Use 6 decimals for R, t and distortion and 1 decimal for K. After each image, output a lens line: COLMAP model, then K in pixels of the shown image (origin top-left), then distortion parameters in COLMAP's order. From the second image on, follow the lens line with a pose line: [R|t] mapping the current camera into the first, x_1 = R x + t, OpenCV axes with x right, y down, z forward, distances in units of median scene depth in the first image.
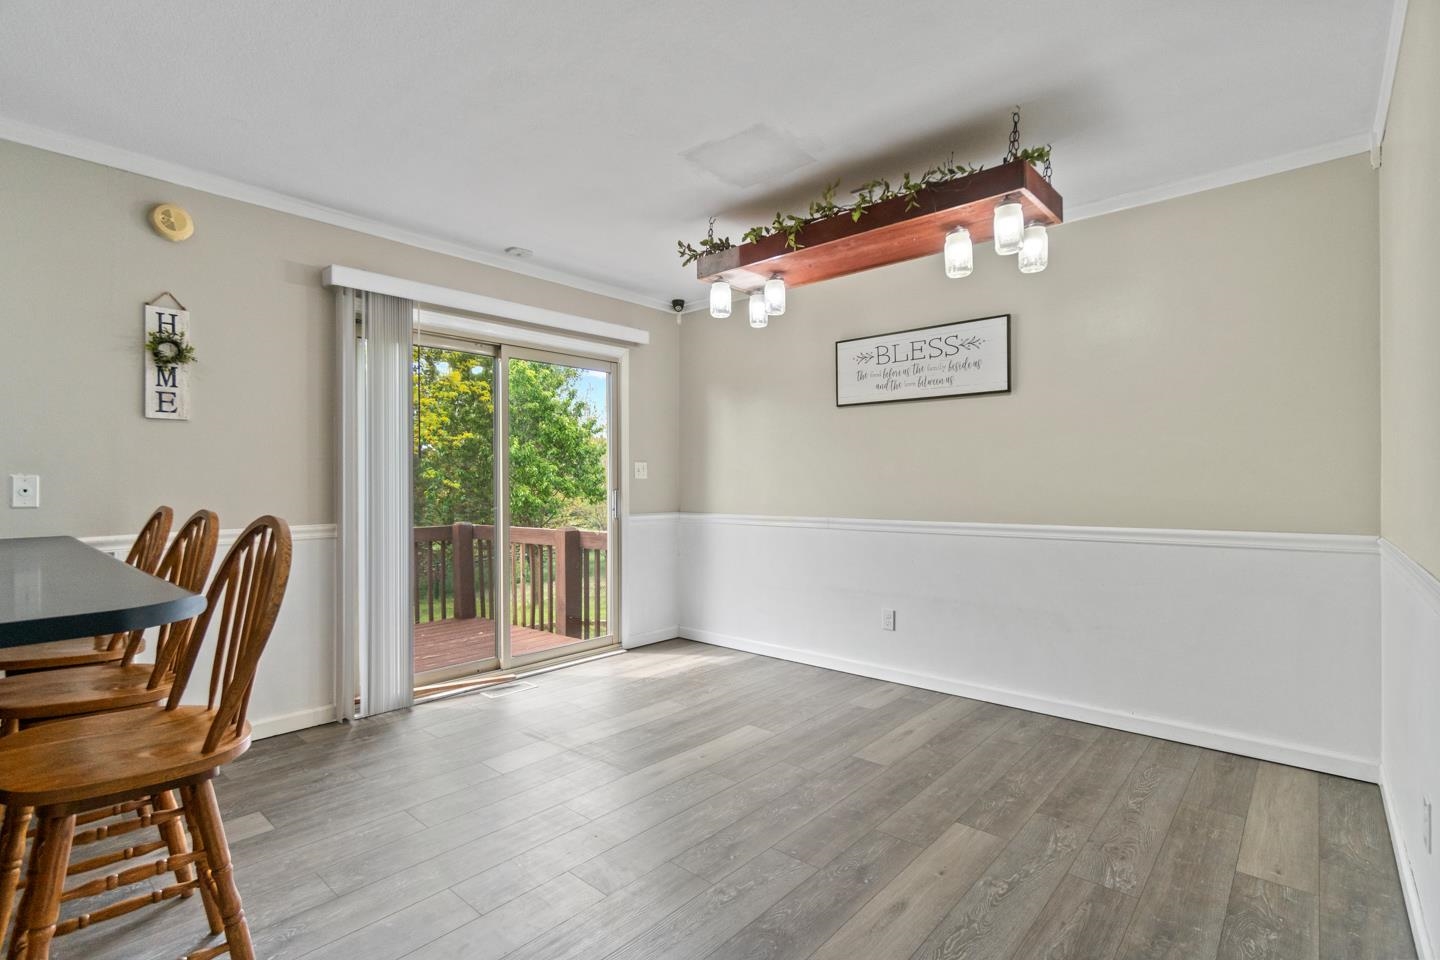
lens RADIAL K [[688.9, 0, 720.5], [0, 688.9, 481.9], [0, 0, 1]] dist [-0.001424, -0.000055]
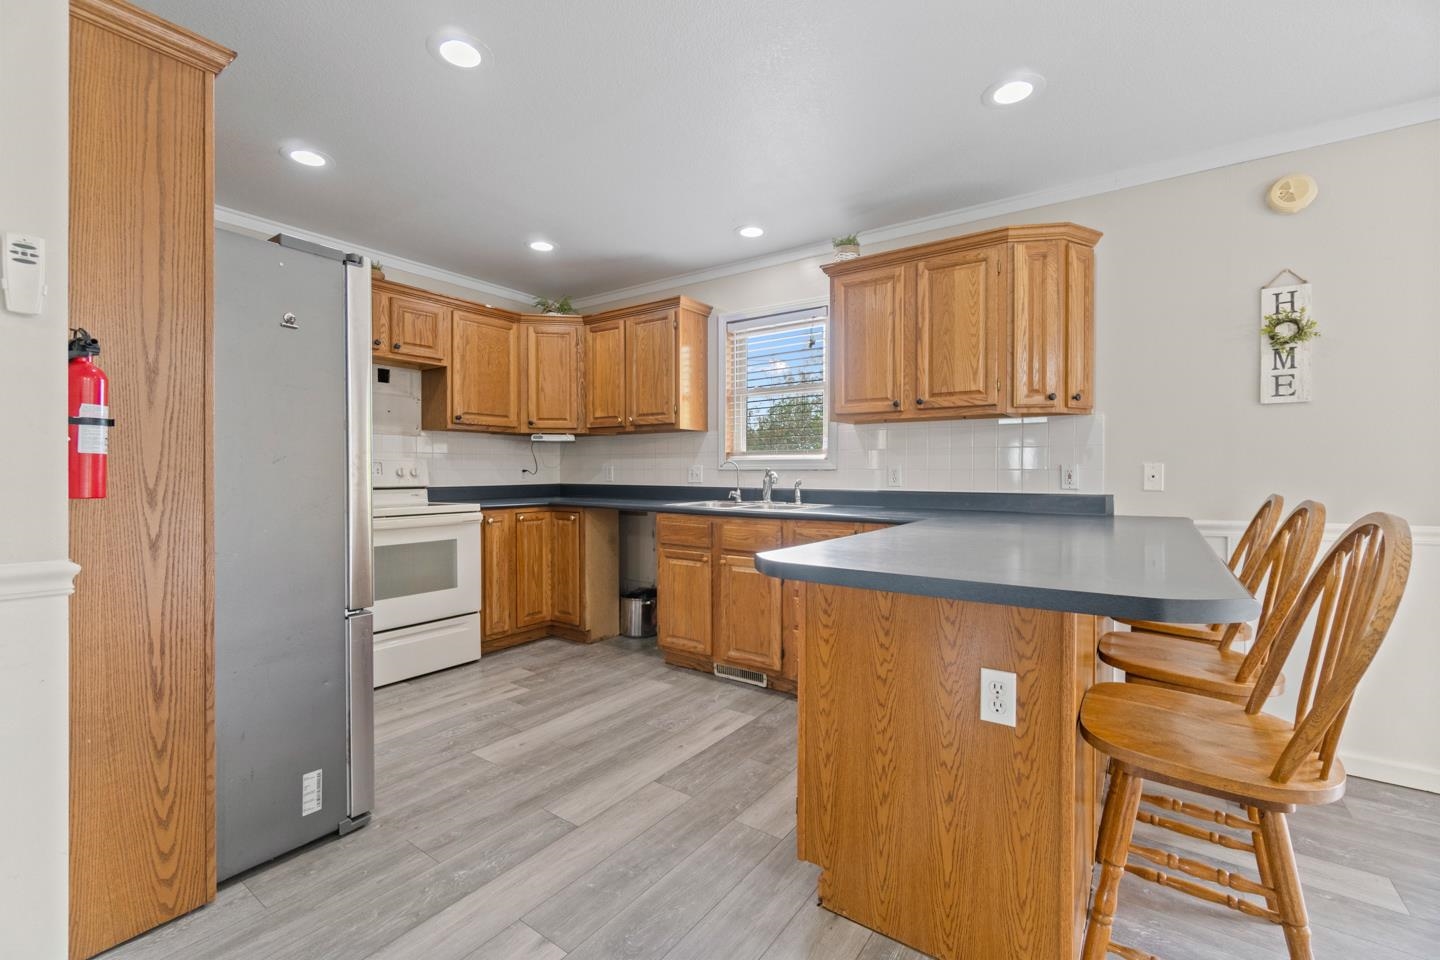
lens RADIAL K [[609.9, 0, 719.9], [0, 609.9, 474.7], [0, 0, 1]] dist [-0.002645, 0.001326]
pose [[0.083509, 0.009925, -0.996458, -0.030201], [0.000207, 0.999950, 0.009977, -0.000764], [0.996507, -0.001039, 0.083502, 0.165300]]
